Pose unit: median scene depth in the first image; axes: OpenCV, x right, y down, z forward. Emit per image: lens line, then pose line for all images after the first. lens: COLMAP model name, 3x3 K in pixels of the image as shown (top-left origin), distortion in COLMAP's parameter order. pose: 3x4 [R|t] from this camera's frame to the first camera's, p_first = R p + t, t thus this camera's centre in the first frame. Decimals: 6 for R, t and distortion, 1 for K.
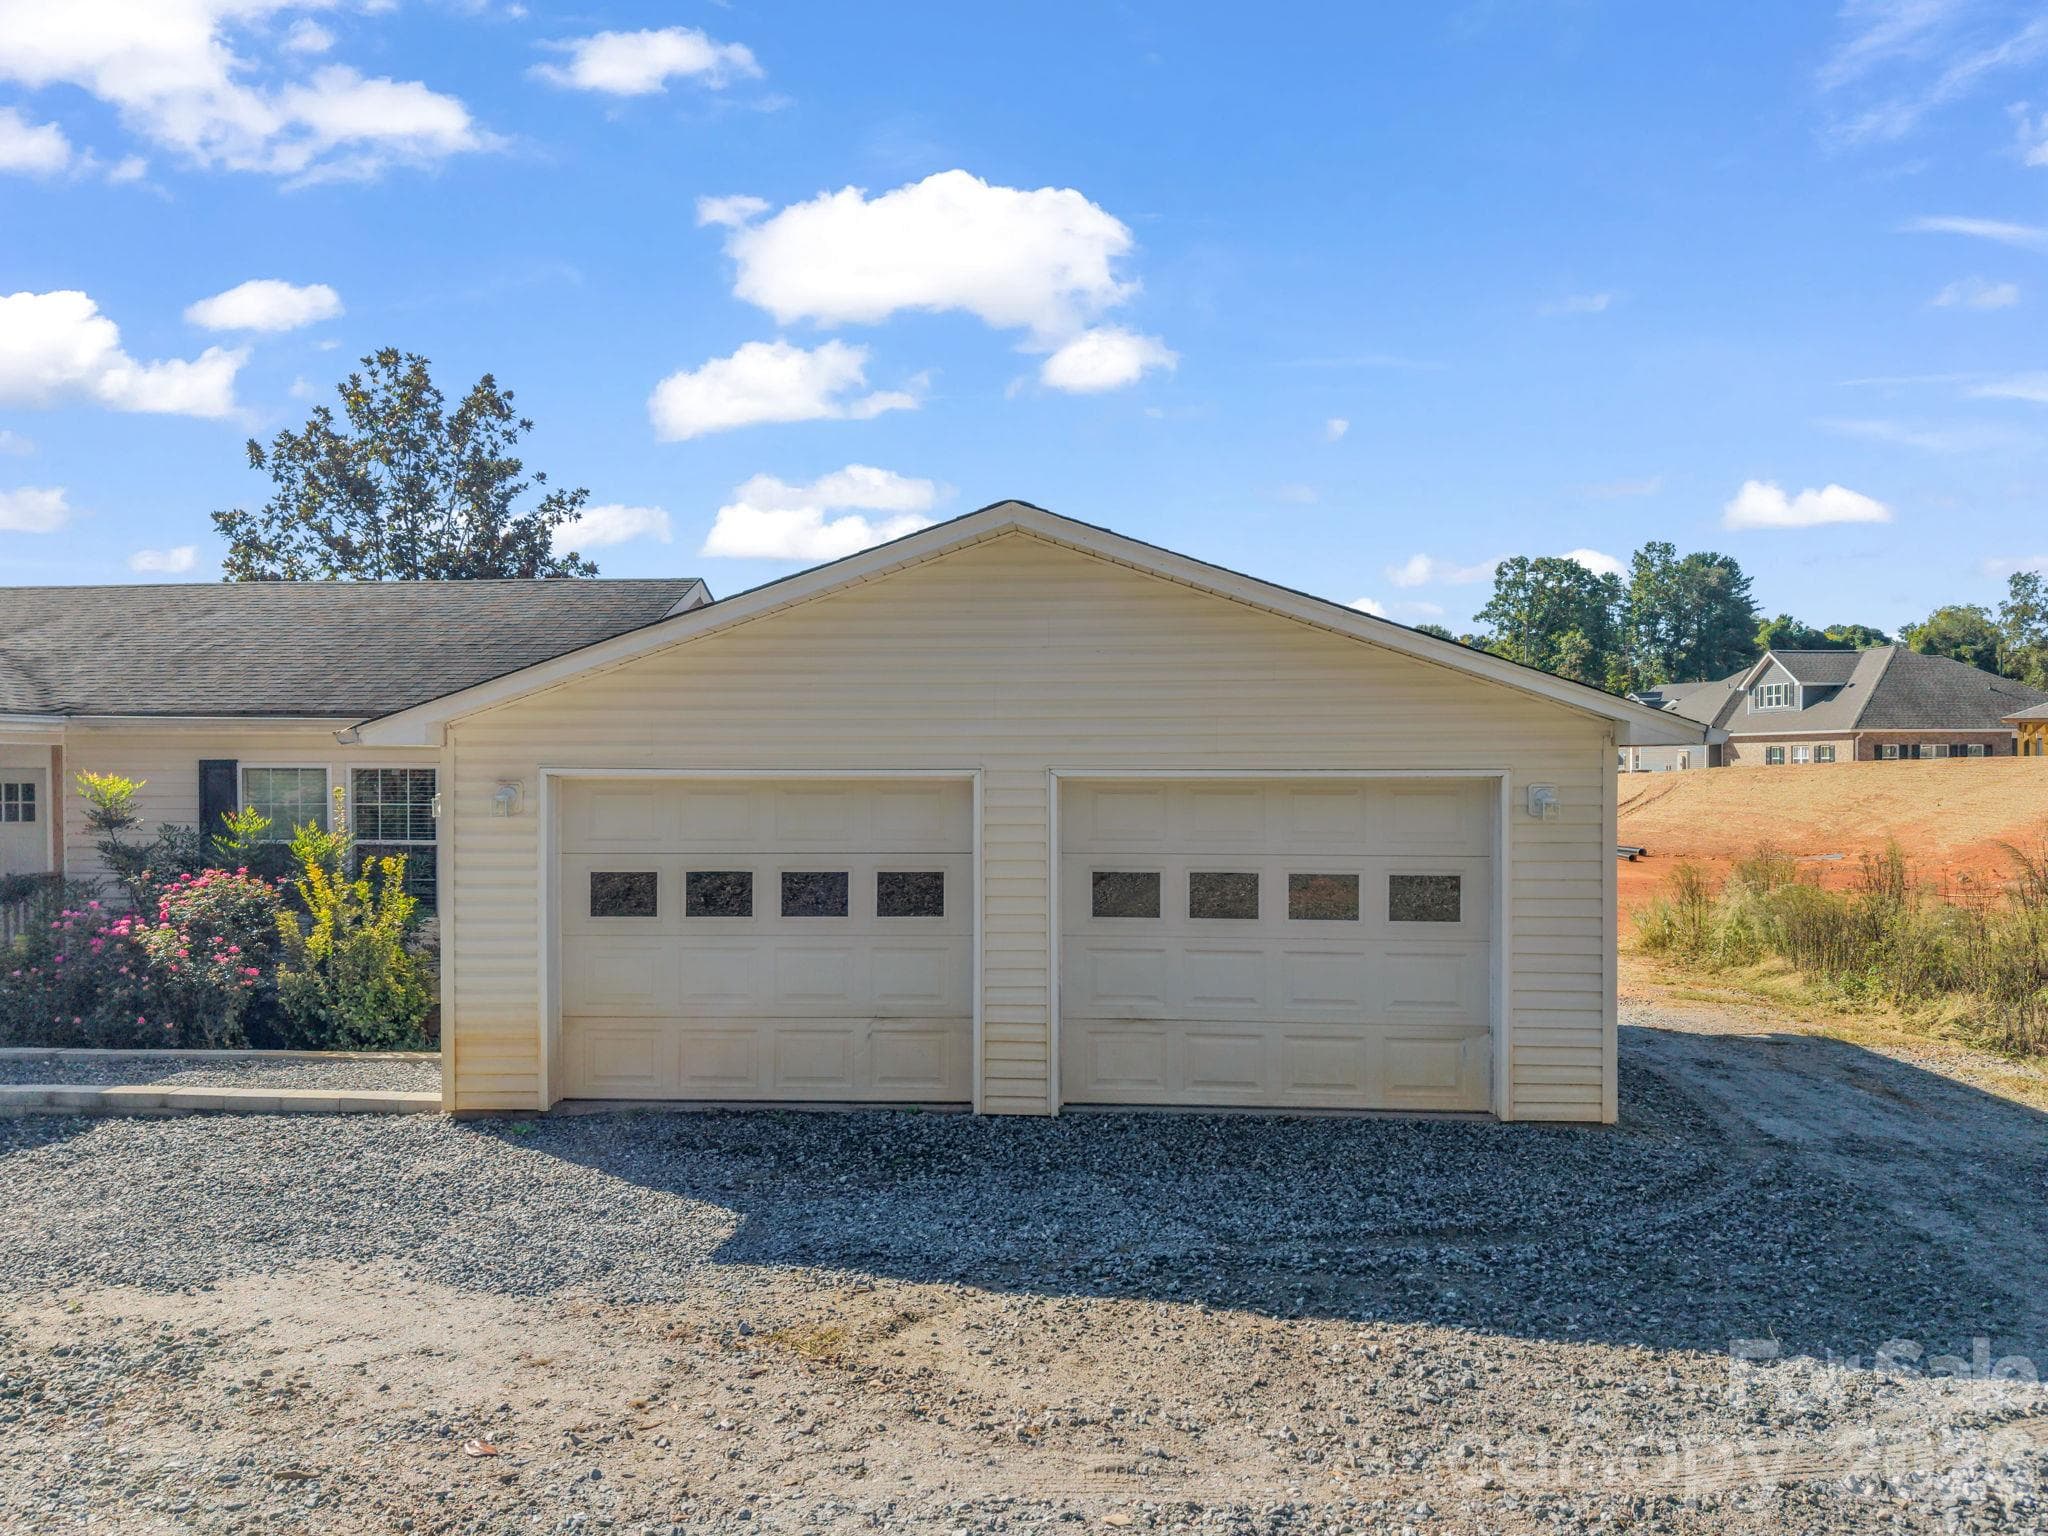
lens RADIAL K [[1368.7, 0, 1024.0], [0, 1368.7, 768.0], [0, 0, 1]] dist [0.054254, -0.059328]
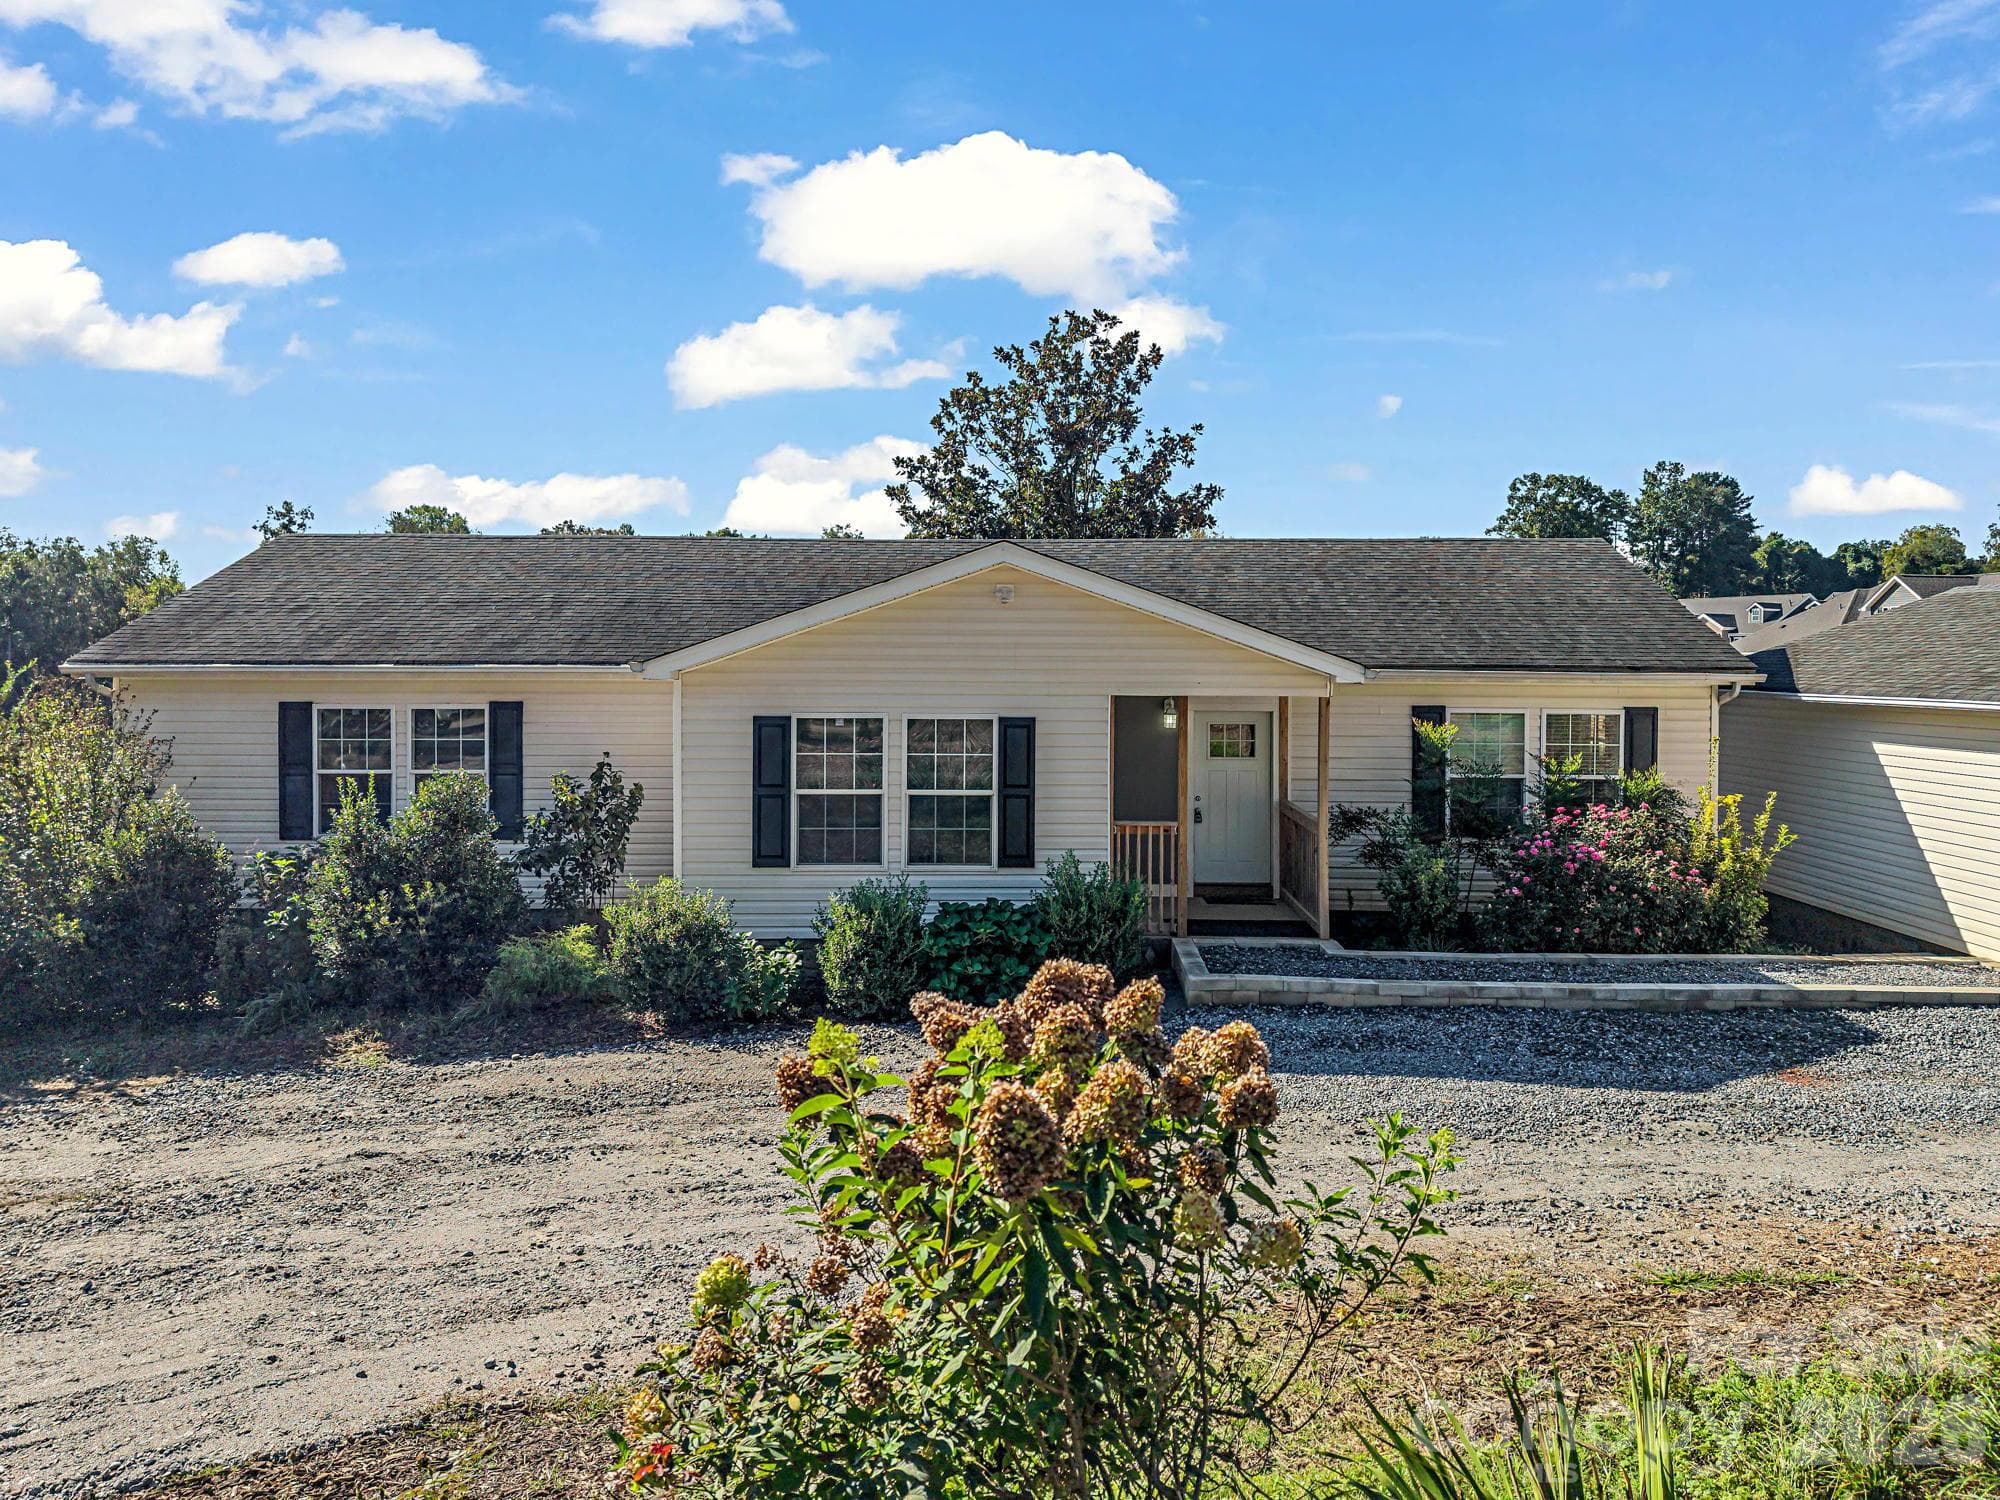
lens RADIAL K [[1363.0, 0, 1032.3], [0, 1363.0, 686.4], [0, 0, 1]] dist [0.006346, -0.005266]
pose [[0.998991, 0.007300, 0.044315, -1.135222], [-0.007819, 0.999903, 0.011535, -0.036990], [-0.044227, -0.011870, 0.998951, -0.152065]]
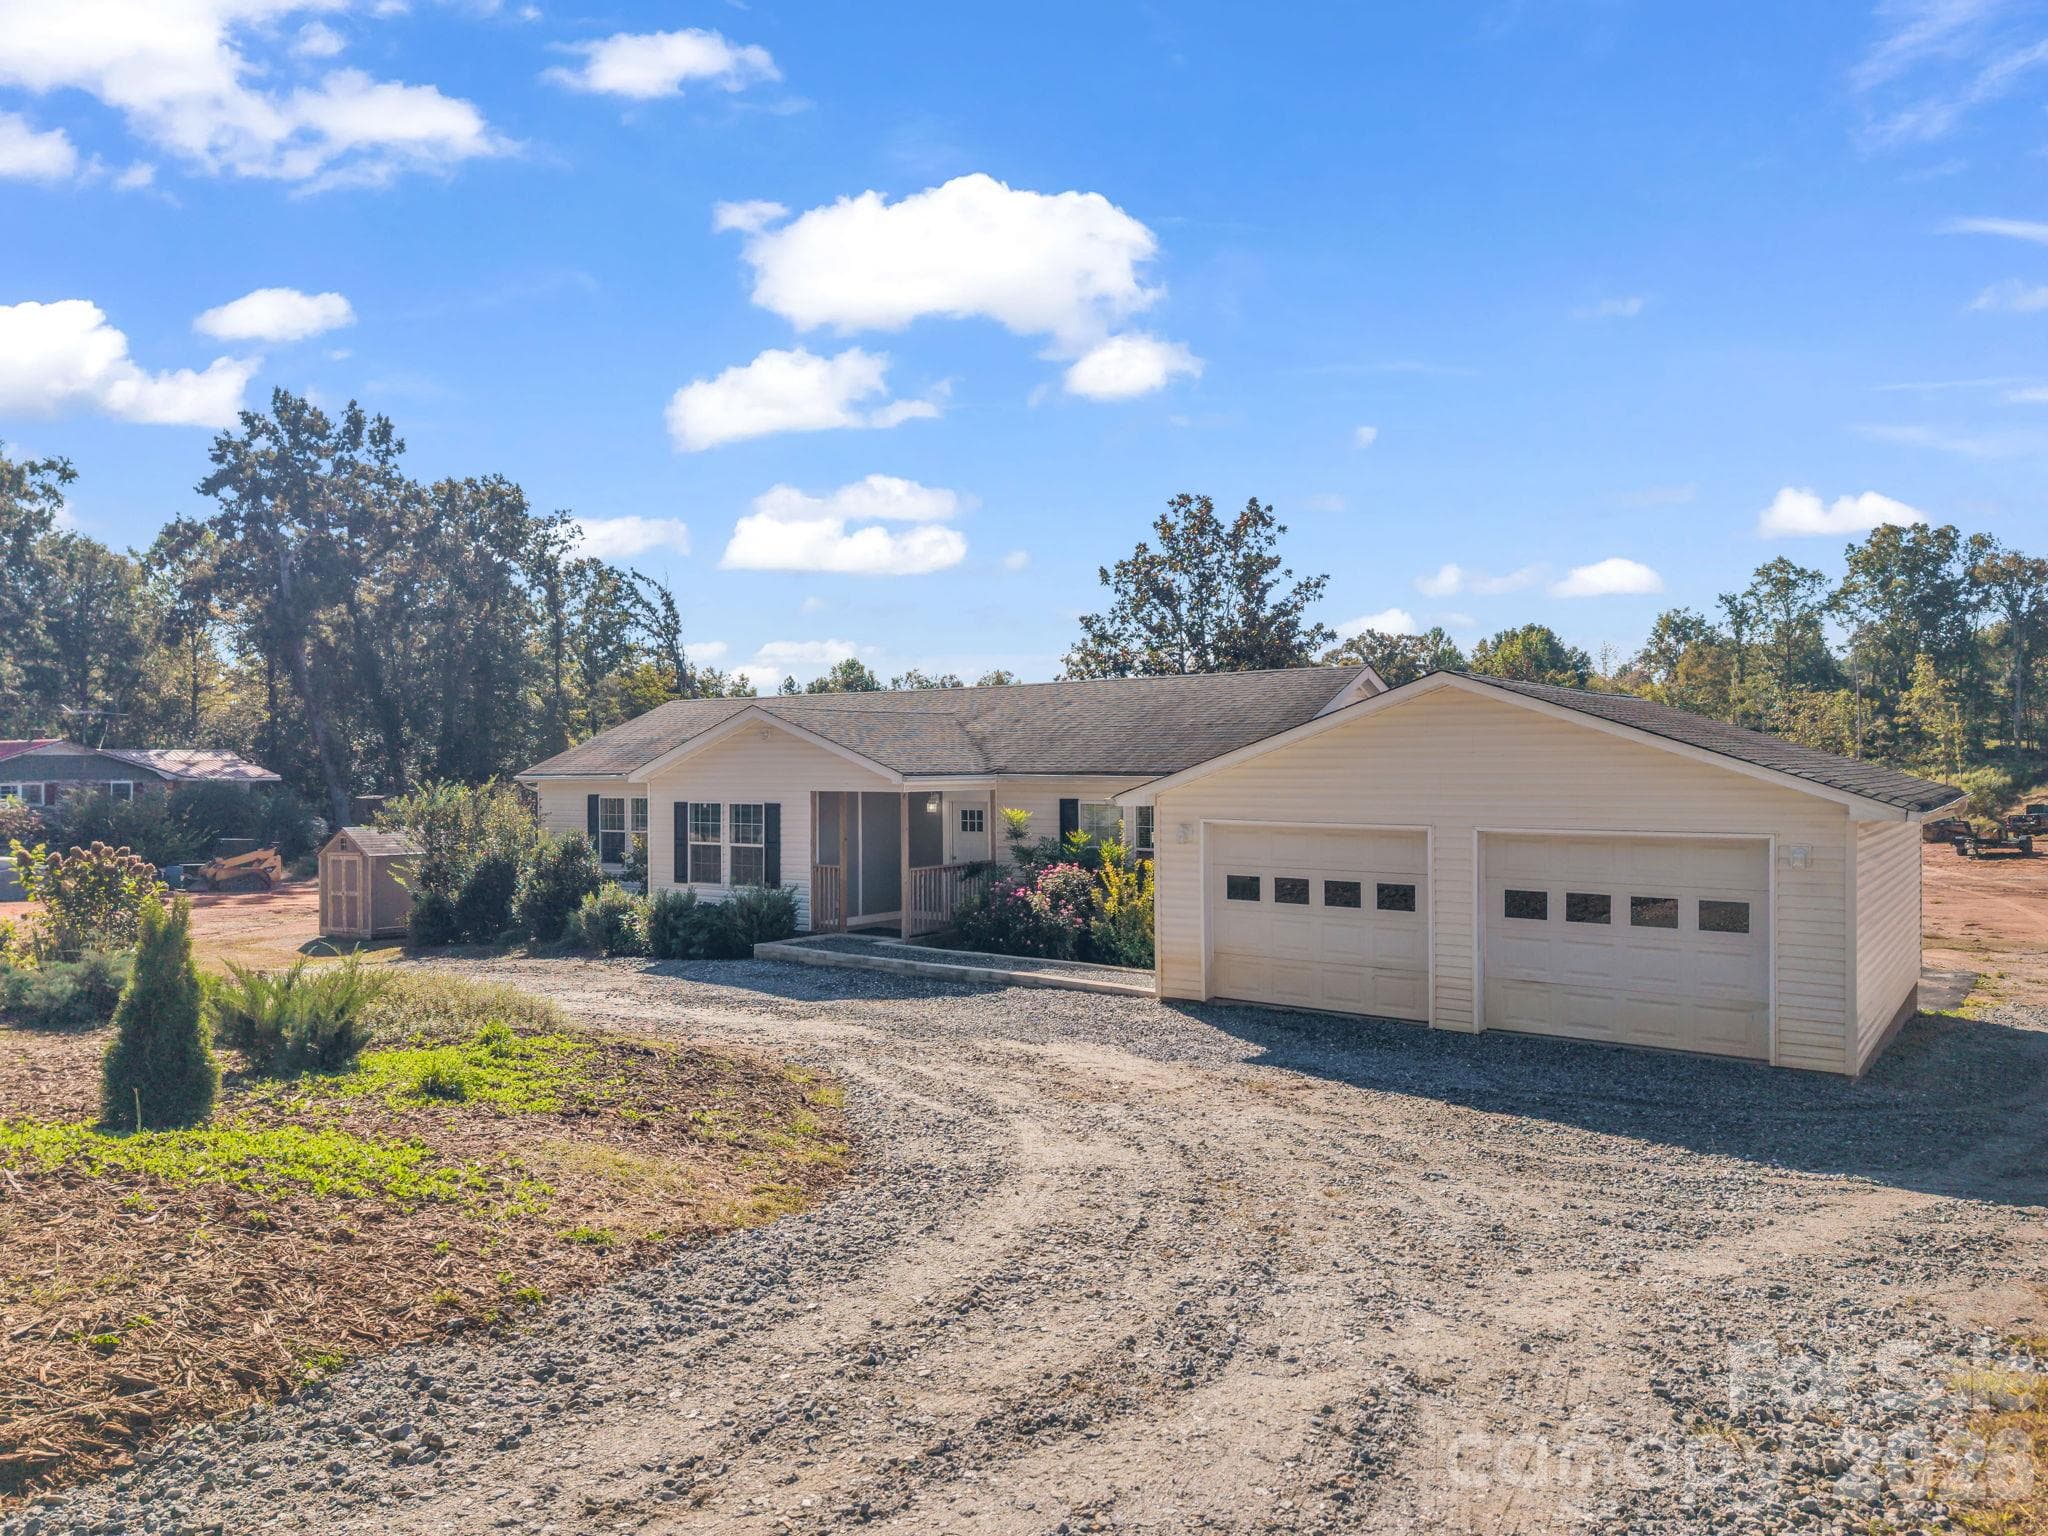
lens RADIAL K [[1368.7, 0, 1024.0], [0, 1368.7, 768.0], [0, 0, 1]] dist [0.054254, -0.059328]
pose [[0.831953, -0.000426, -0.554846, 0.374400], [0.001644, 0.999997, 0.001696, -0.055749], [0.554844, -0.002323, 0.831951, -0.529850]]
